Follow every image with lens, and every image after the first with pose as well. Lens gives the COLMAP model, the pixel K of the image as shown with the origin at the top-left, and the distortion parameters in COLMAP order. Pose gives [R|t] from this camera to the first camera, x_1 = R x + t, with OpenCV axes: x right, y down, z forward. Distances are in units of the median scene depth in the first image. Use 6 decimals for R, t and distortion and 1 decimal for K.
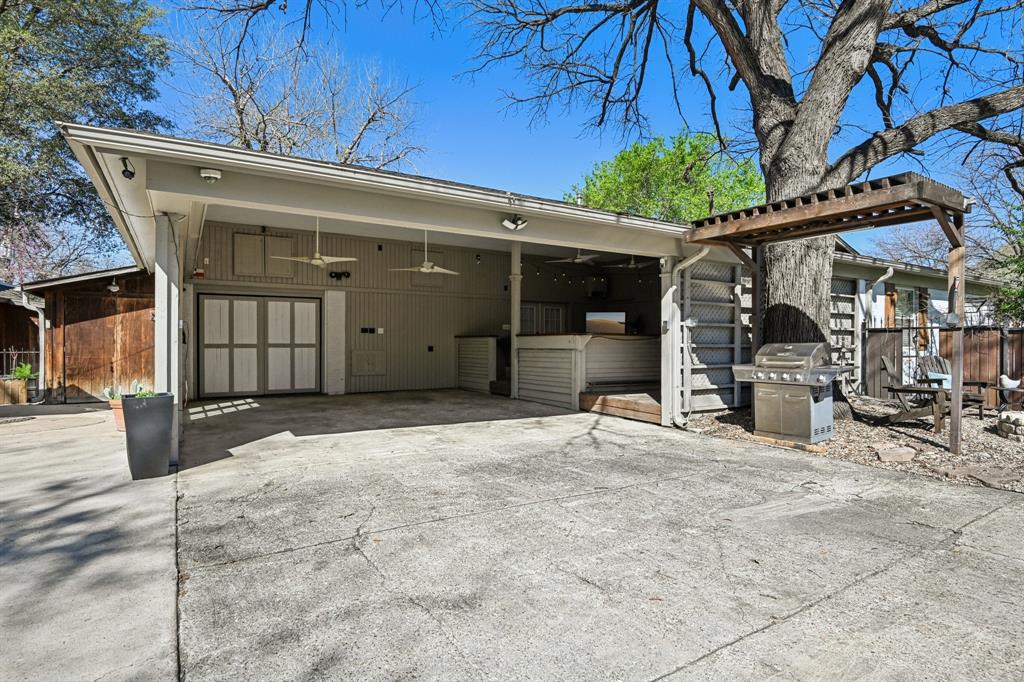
lens RADIAL K [[544.5, 0, 514.8], [0, 544.5, 344.0], [0, 0, 1]] dist [-0.002382, -0.014862]
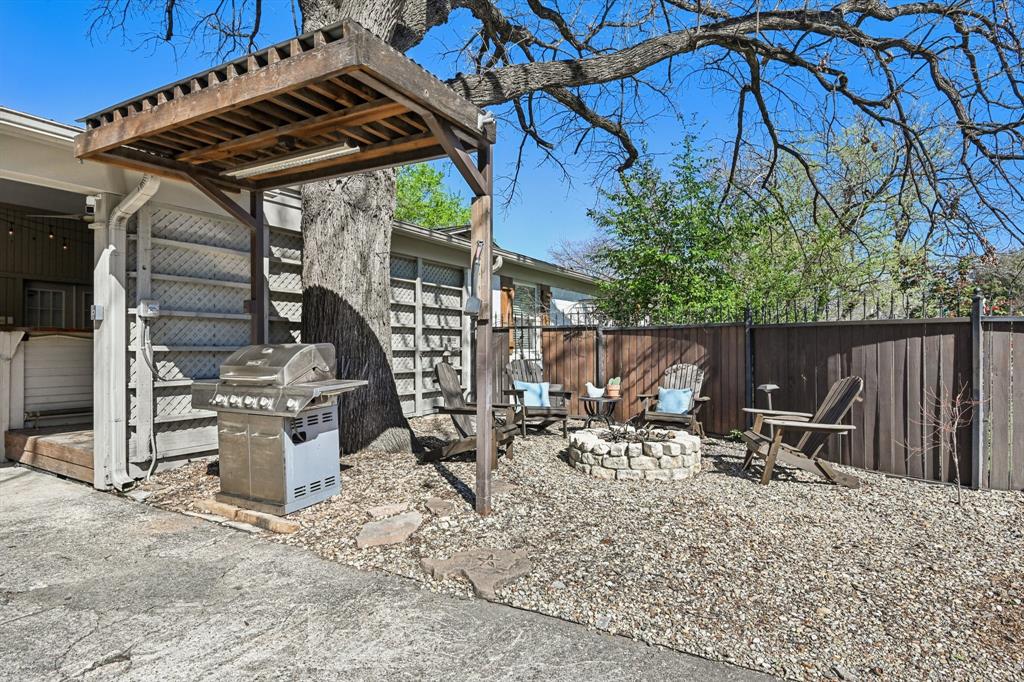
lens RADIAL K [[563.7, 0, 512.0], [0, 563.7, 341.0], [0, 0, 1]] dist [-0.017633, -0.001035]
pose [[0.879577, 0.003227, 0.475746, 0.305543], [0.001783, 0.999948, -0.010080, 0.000864], [-0.475753, 0.009715, 0.879525, 0.223052]]
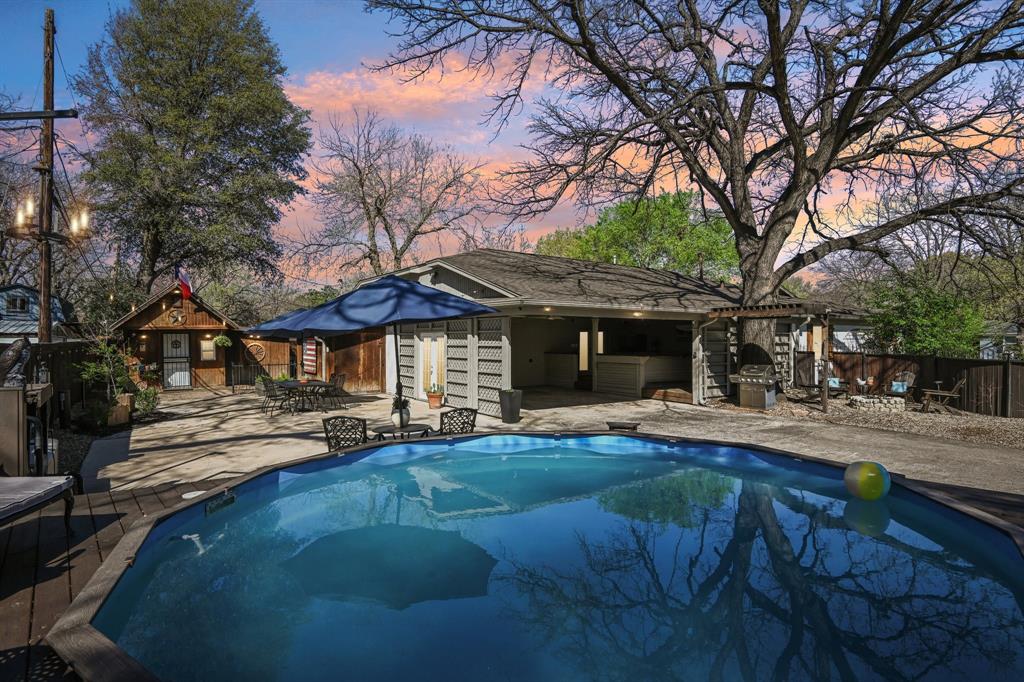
lens RADIAL K [[544.1, 0, 511.7], [0, 544.1, 336.3], [0, 0, 1]] dist [0.000221, -0.015827]
pose [[0.998126, 0.000499, 0.061185, -0.419049], [-0.000065, 0.999975, -0.007089, -0.069562], [-0.061187, 0.007071, 0.998101, -0.773449]]
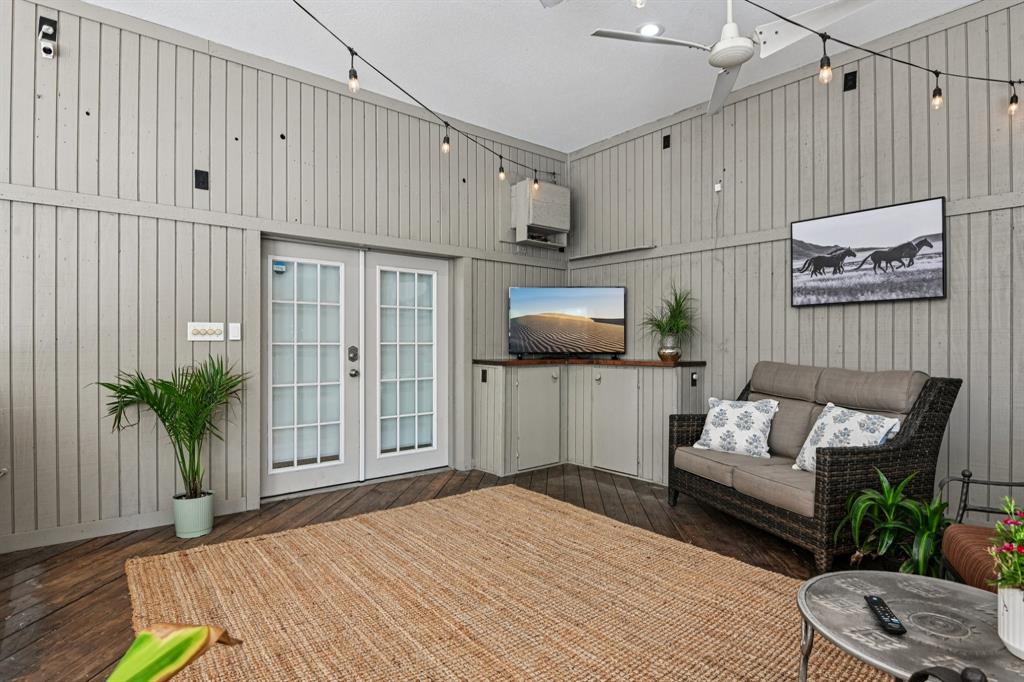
lens RADIAL K [[544.5, 0, 514.8], [0, 544.5, 344.0], [0, 0, 1]] dist [-0.002382, -0.014862]
pose [[0.989526, 0.001090, 0.144353, 0.137555], [-0.000915, 0.999999, -0.001278, -0.037139], [-0.144354, 0.001133, 0.989525, 1.082508]]
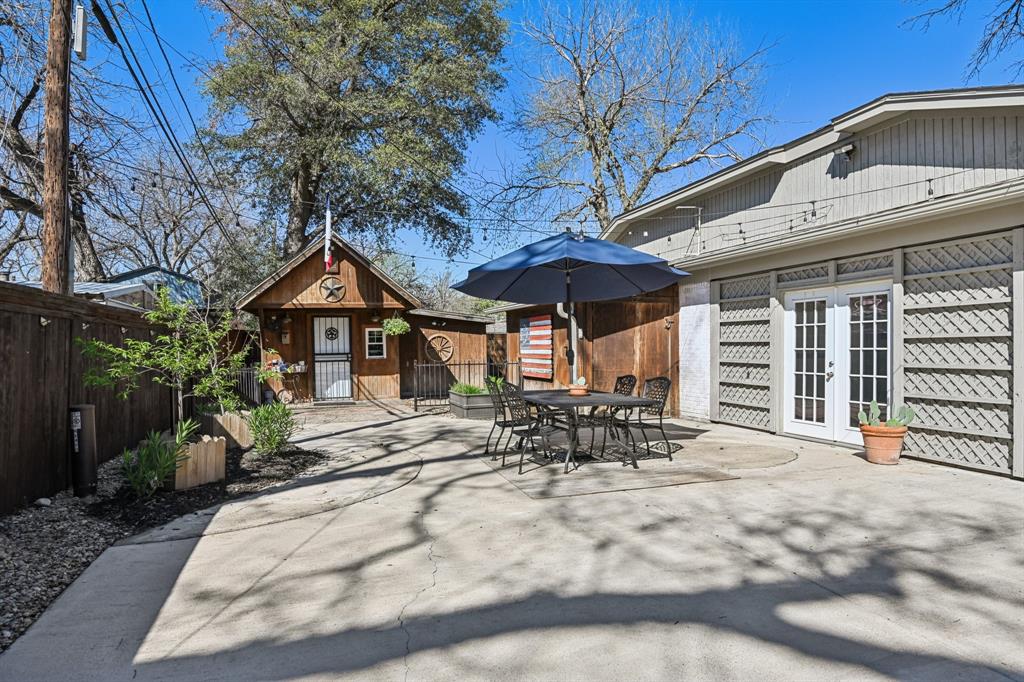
lens RADIAL K [[611.7, 0, 509.3], [0, 611.7, 349.0], [0, 0, 1]] dist [-0.002928, -0.018777]
pose [[0.975232, -0.007456, -0.221057, -0.799605], [0.007312, 0.999972, -0.001469, -0.010902], [0.221062, -0.000184, 0.975260, -0.020174]]
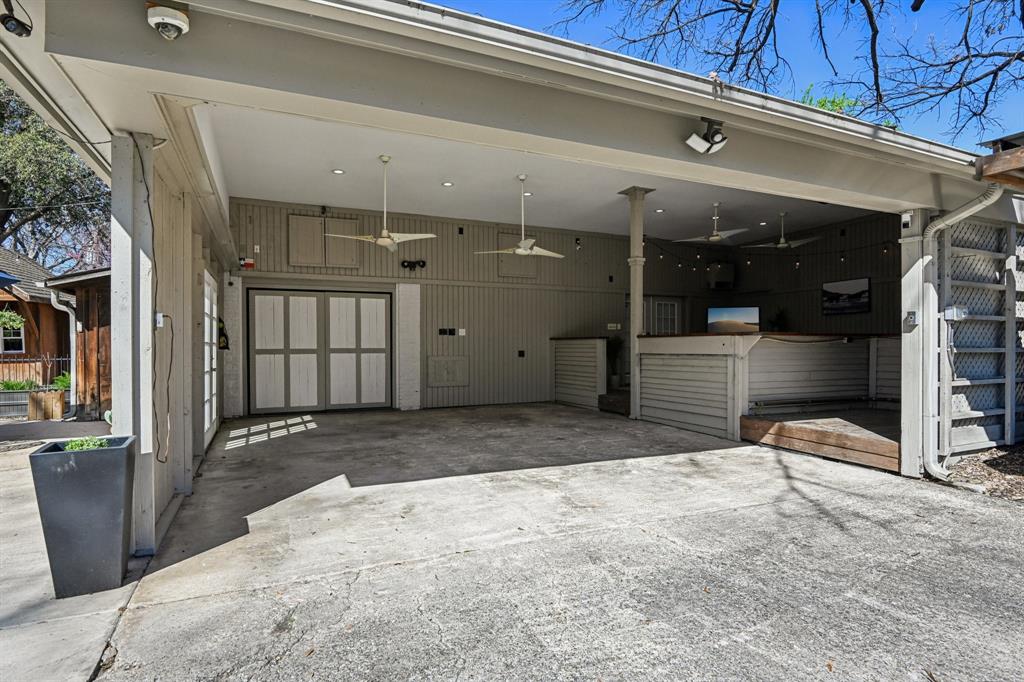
lens RADIAL K [[550.6, 0, 515.5], [0, 550.6, 346.8], [0, 0, 1]] dist [0.000727, -0.014881]
pose [[0.991854, -0.004198, -0.127311, -0.080006], [0.004306, 0.999991, 0.000577, -0.003026], [0.127308, -0.001121, 0.991863, 0.245518]]
